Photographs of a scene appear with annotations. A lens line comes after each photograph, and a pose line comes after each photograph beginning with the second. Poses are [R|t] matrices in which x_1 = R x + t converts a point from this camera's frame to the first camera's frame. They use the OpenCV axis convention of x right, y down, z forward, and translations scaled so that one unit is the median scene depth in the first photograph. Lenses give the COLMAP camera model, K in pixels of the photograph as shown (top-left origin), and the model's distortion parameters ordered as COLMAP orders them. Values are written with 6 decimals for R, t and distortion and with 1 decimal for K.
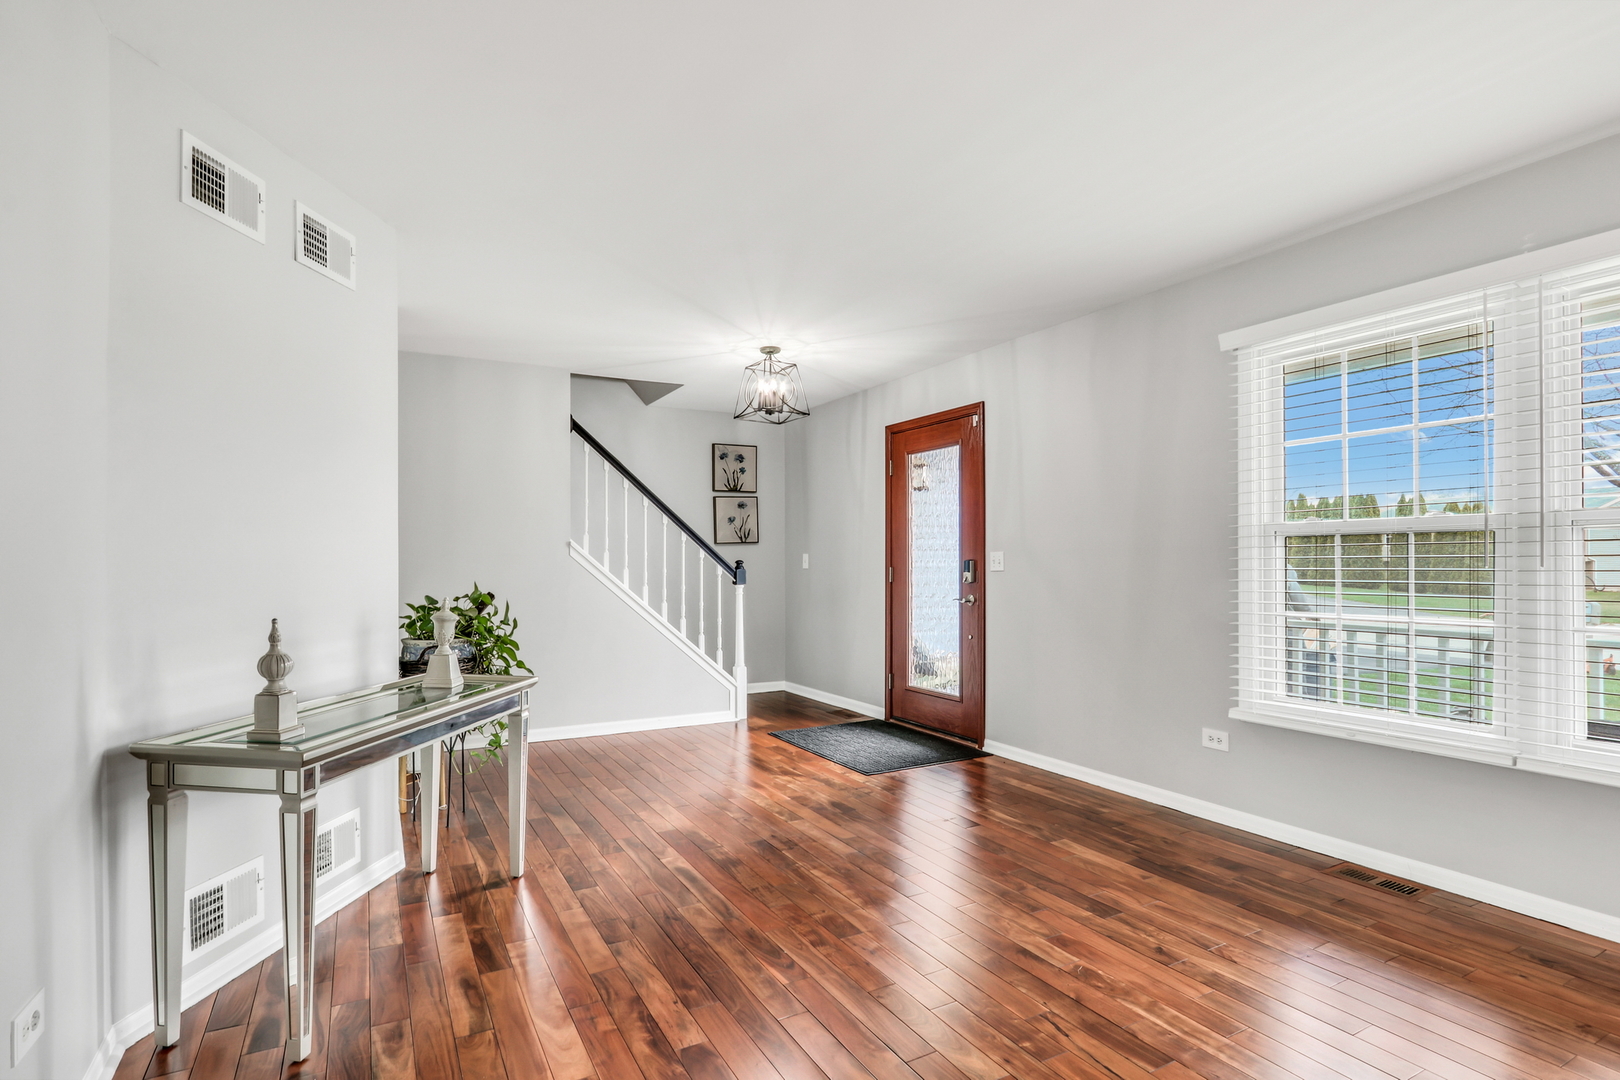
lens RADIAL K [[810.1, 0, 784.8], [0, 810.1, 558.1], [0, 0, 1]] dist [-0.007159, -0.001083]
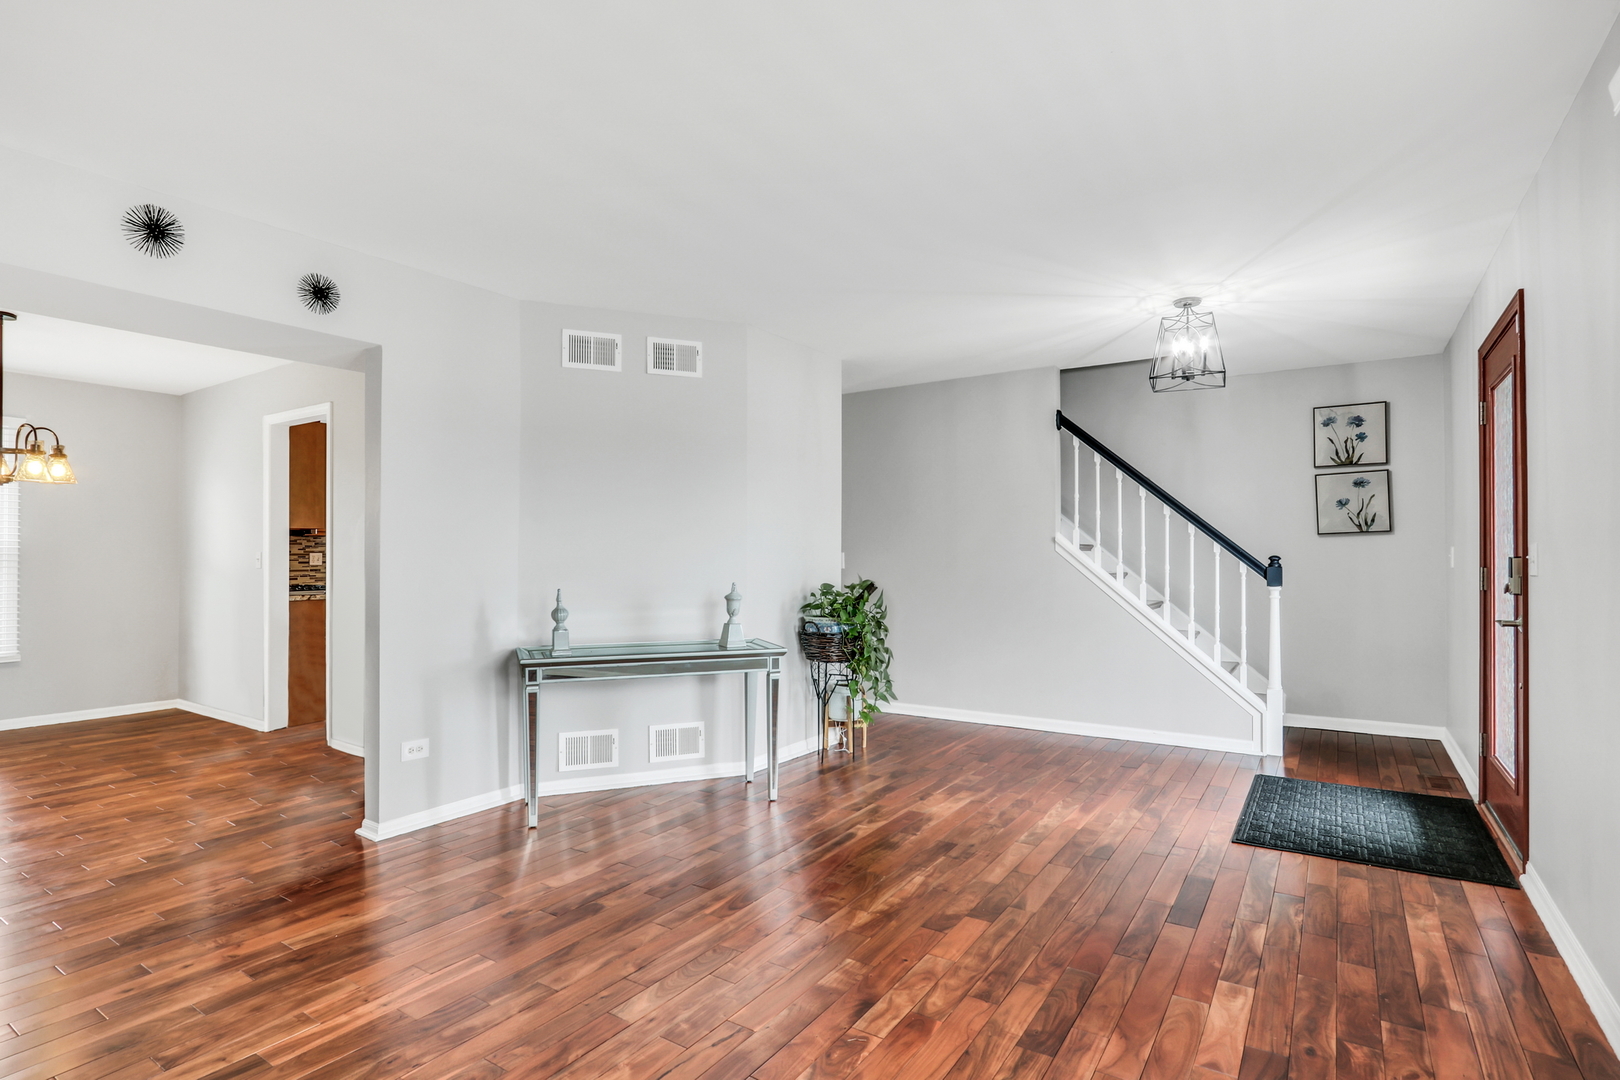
lens RADIAL K [[821.3, 0, 809.6], [0, 821.3, 547.3], [0, 0, 1]] dist [-0.009719, -0.000014]
pose [[0.472351, -0.004878, -0.881397, 0.570117], [0.002062, 0.999988, -0.004429, -0.004284], [0.881408, 0.000275, 0.472356, 0.281601]]
